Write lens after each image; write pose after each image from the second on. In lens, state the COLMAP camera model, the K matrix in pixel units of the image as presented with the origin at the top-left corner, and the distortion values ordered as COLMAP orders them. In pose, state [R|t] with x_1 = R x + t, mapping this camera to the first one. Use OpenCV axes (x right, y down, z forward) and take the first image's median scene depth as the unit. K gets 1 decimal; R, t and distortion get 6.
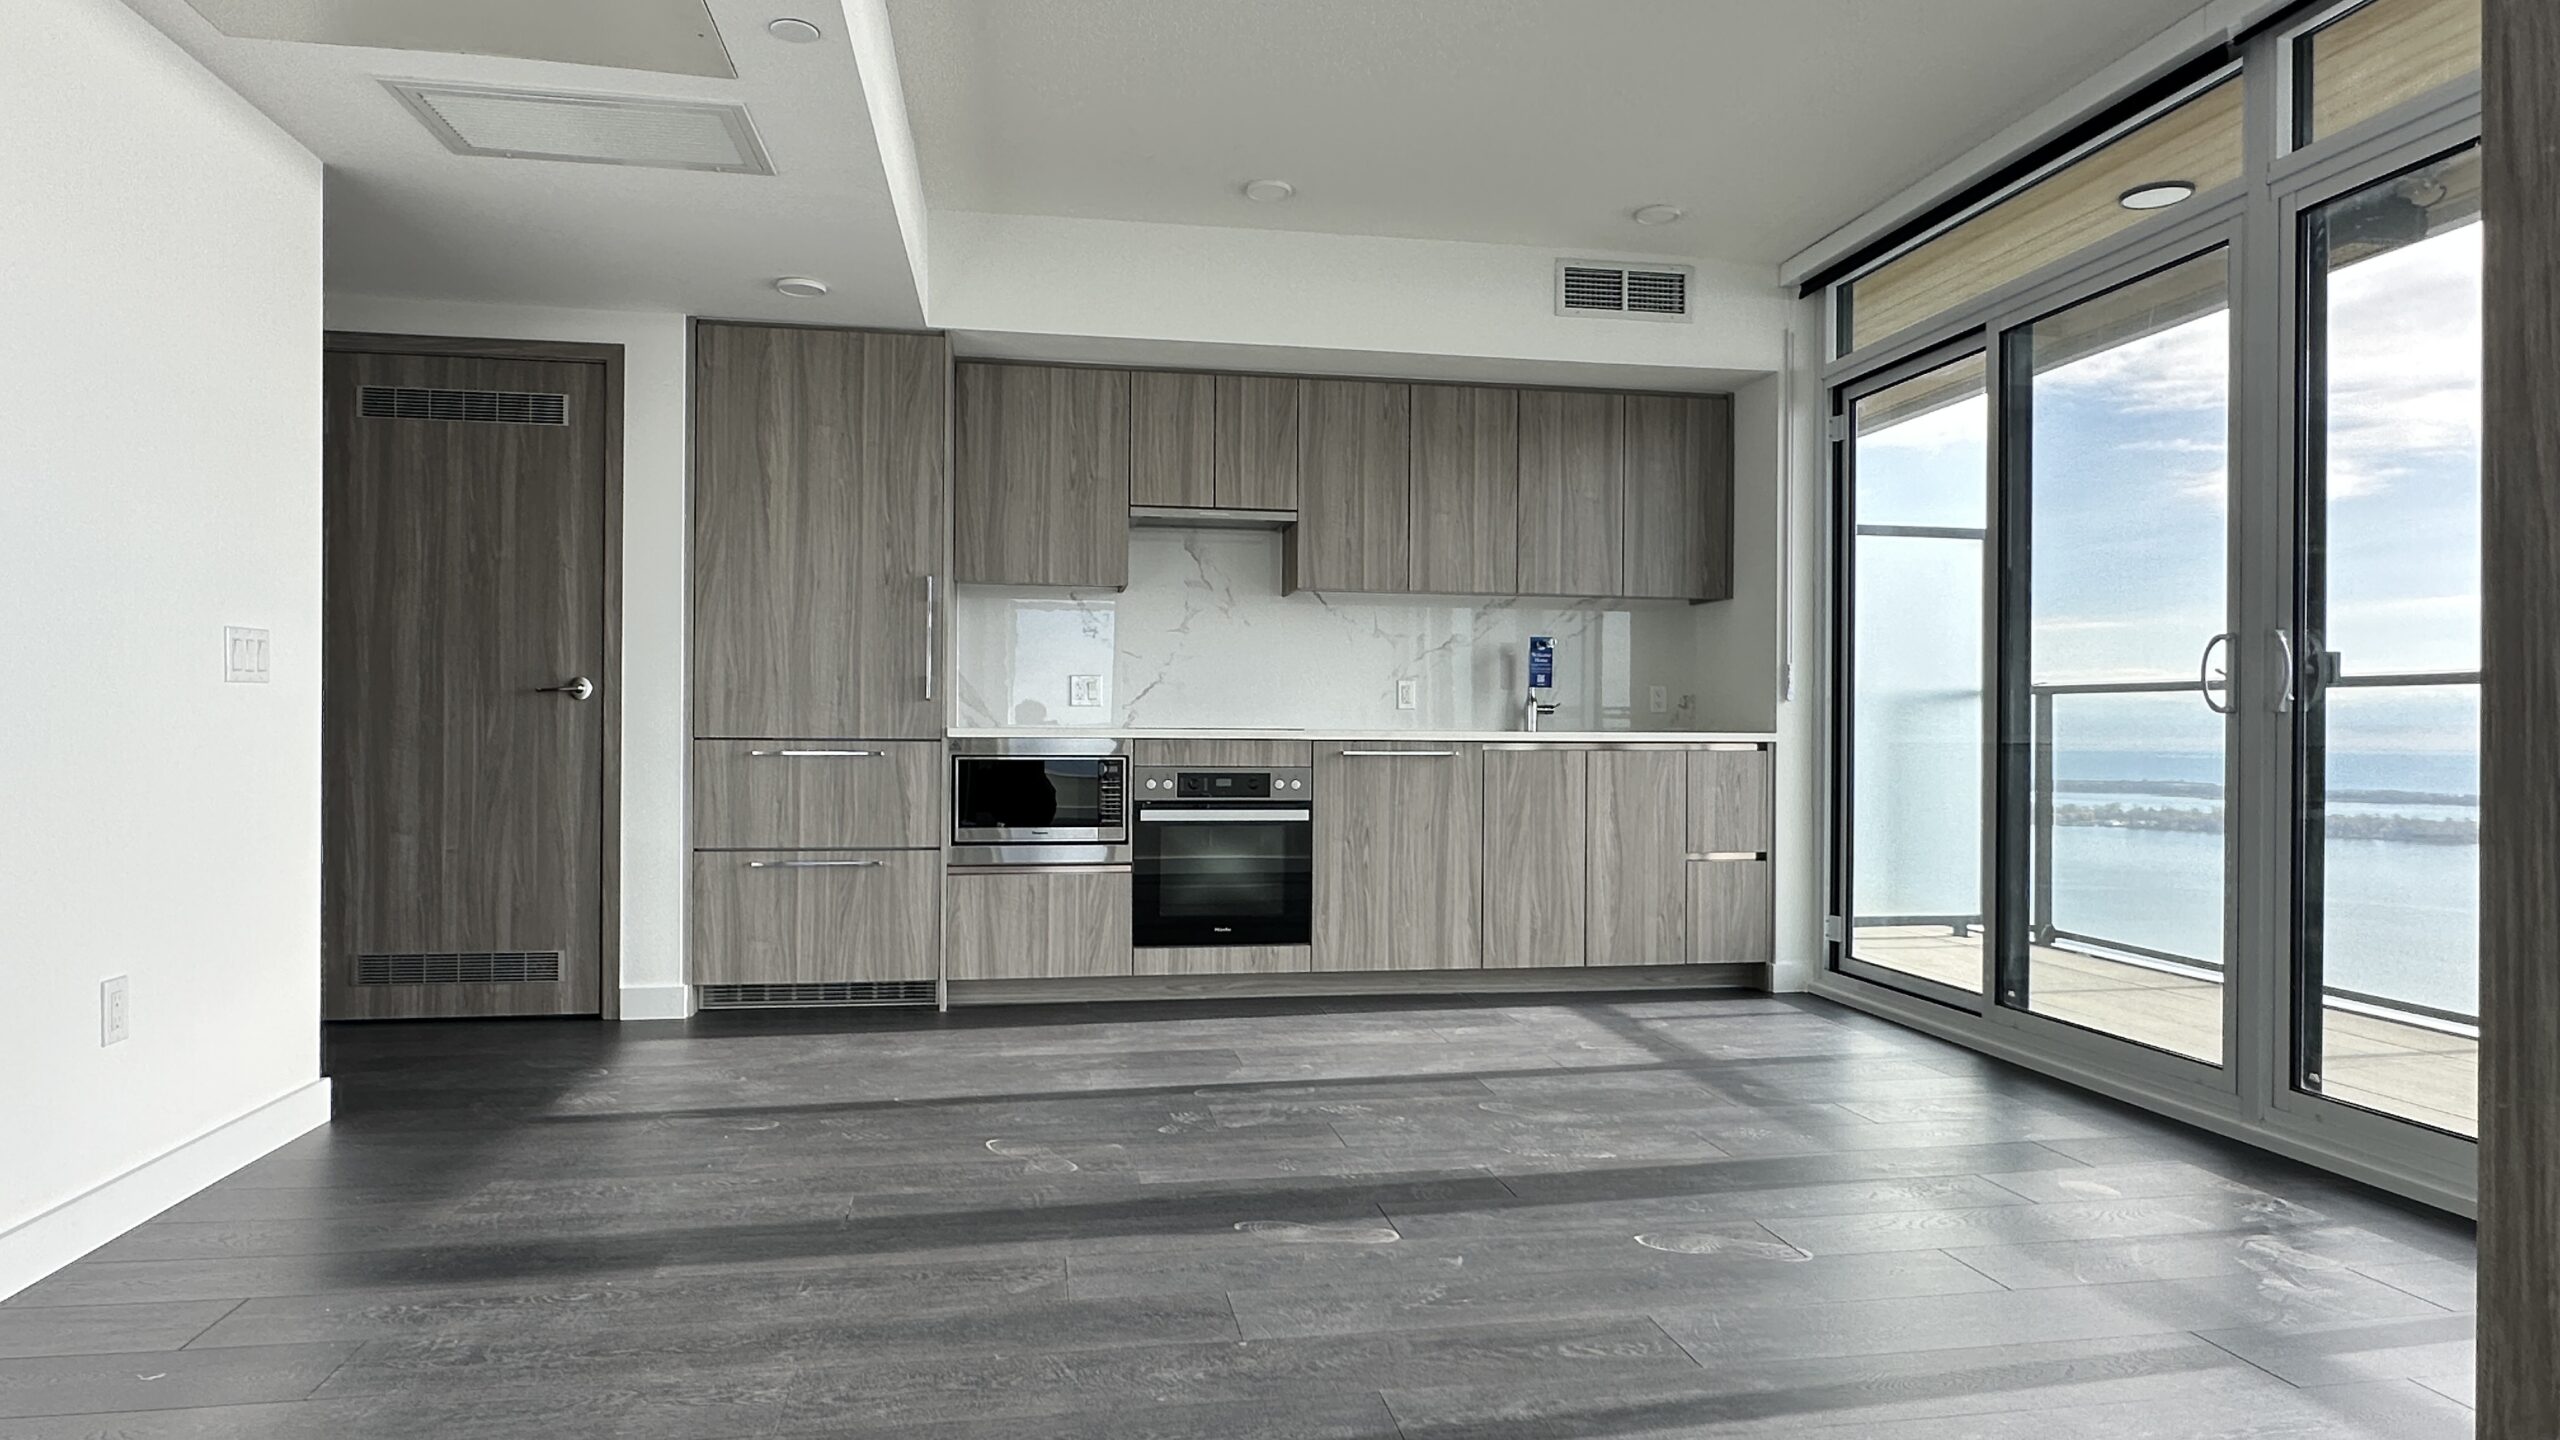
lens RADIAL K [[1438.8, 0, 1277.2], [0, 1438.8, 726.6], [0, 0, 1]] dist [-0.000063, -0.001206]
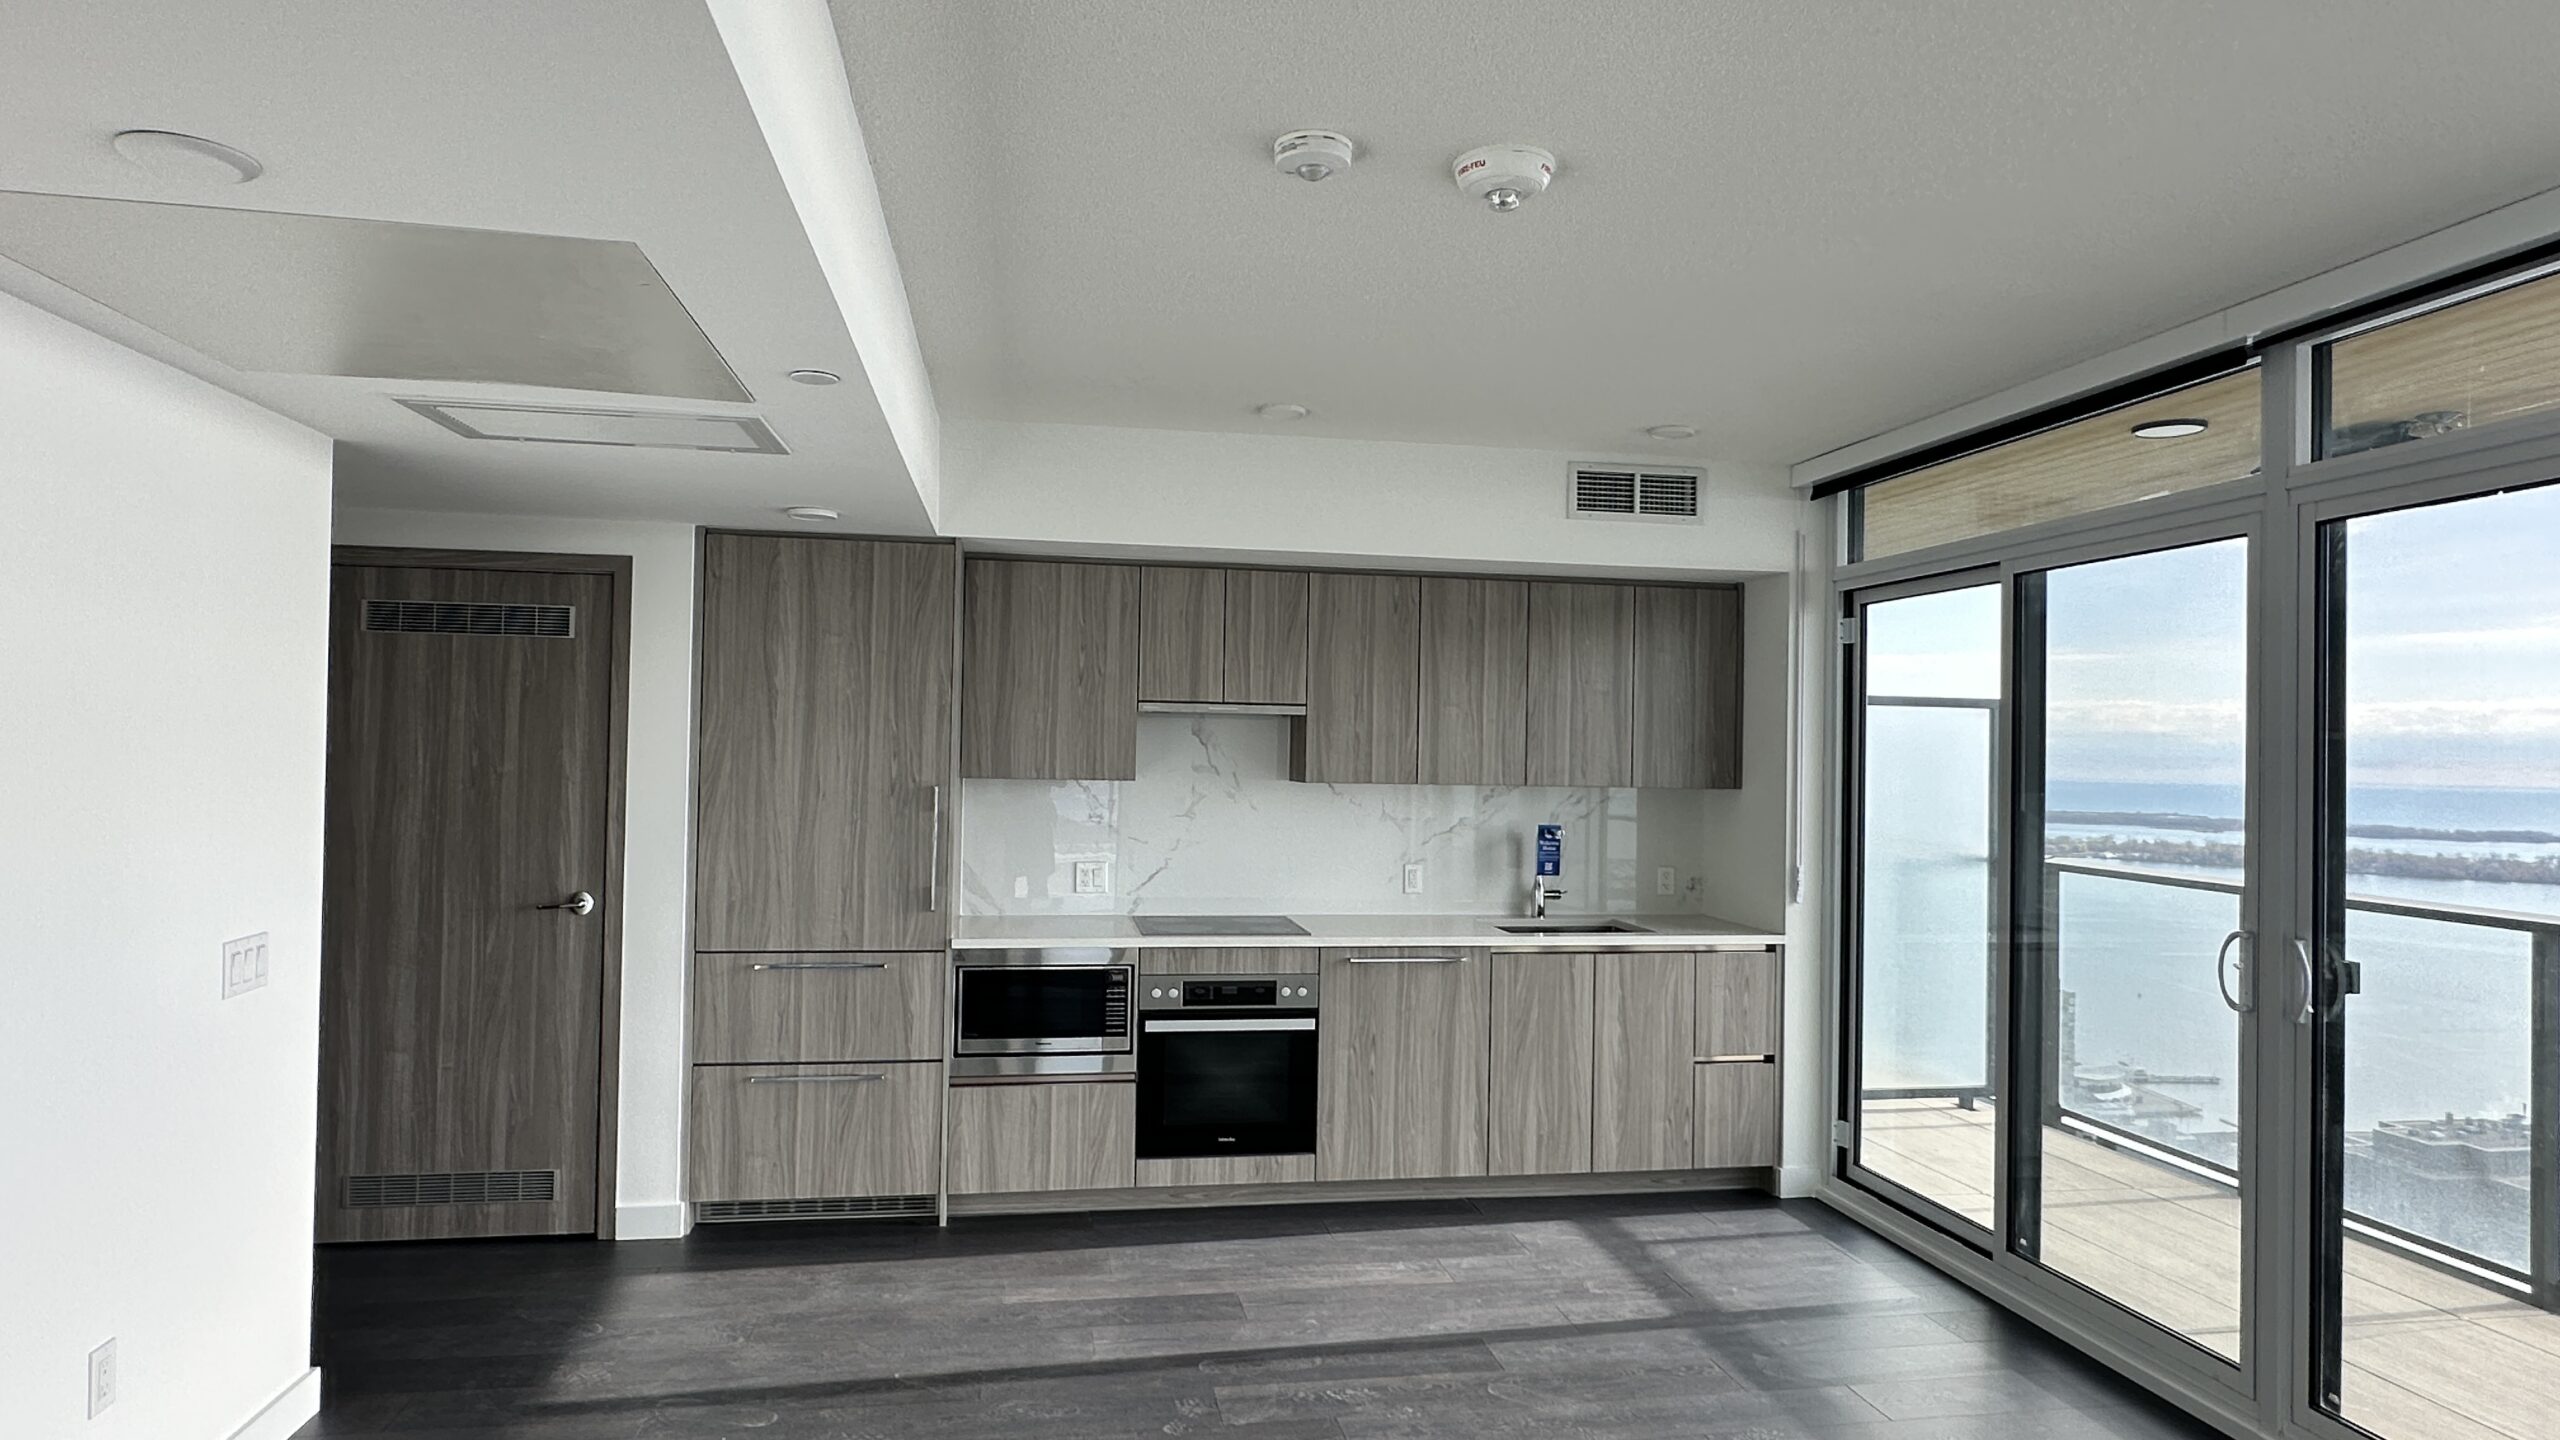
lens RADIAL K [[1440.2, 0, 1282.4], [0, 1440.2, 726.8], [0, 0, 1]] dist [0.000707, -0.000522]
pose [[0.999913, 0.011862, 0.005704, -0.008877], [-0.011773, 0.999811, -0.015452, -0.132240], [-0.005886, 0.015383, 0.999864, 0.004454]]
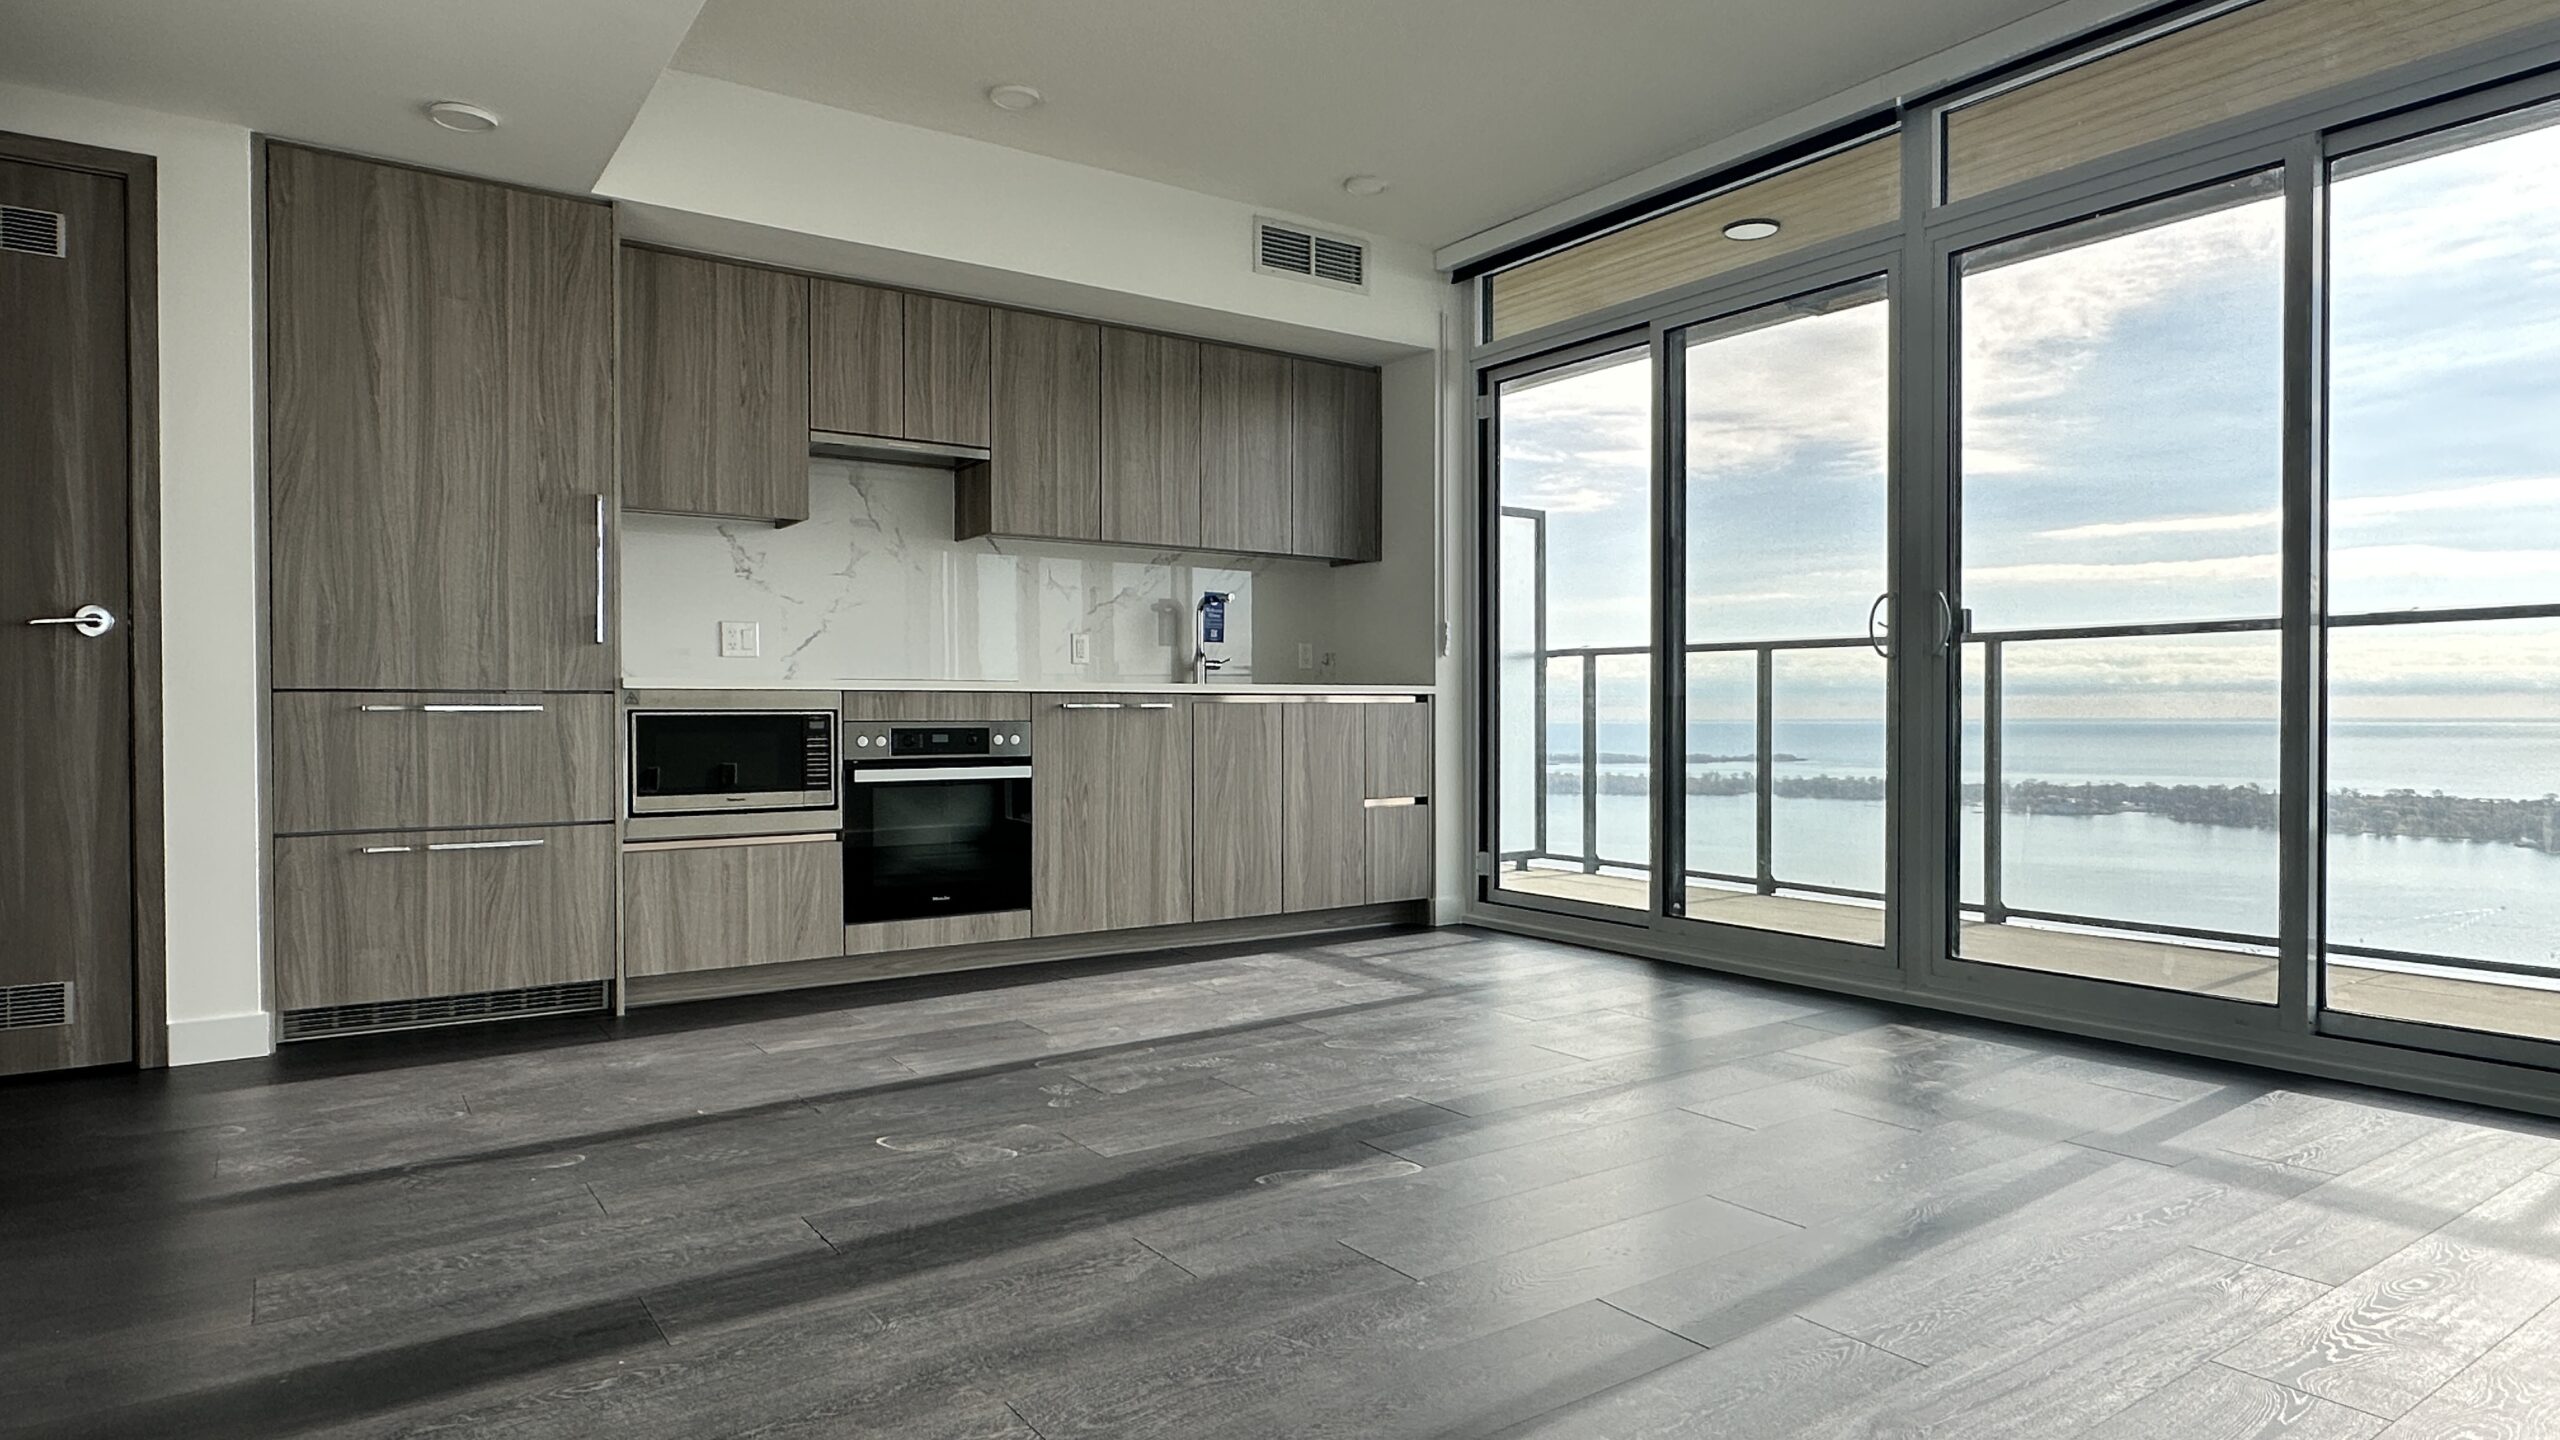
lens RADIAL K [[1438.8, 0, 1277.2], [0, 1438.8, 726.6], [0, 0, 1]] dist [-0.000063, -0.001206]
pose [[0.906853, -0.012931, 0.421249, -0.236529], [0.006639, 0.999843, 0.016401, 0.018202], [-0.421395, -0.012076, 0.906797, 0.079322]]
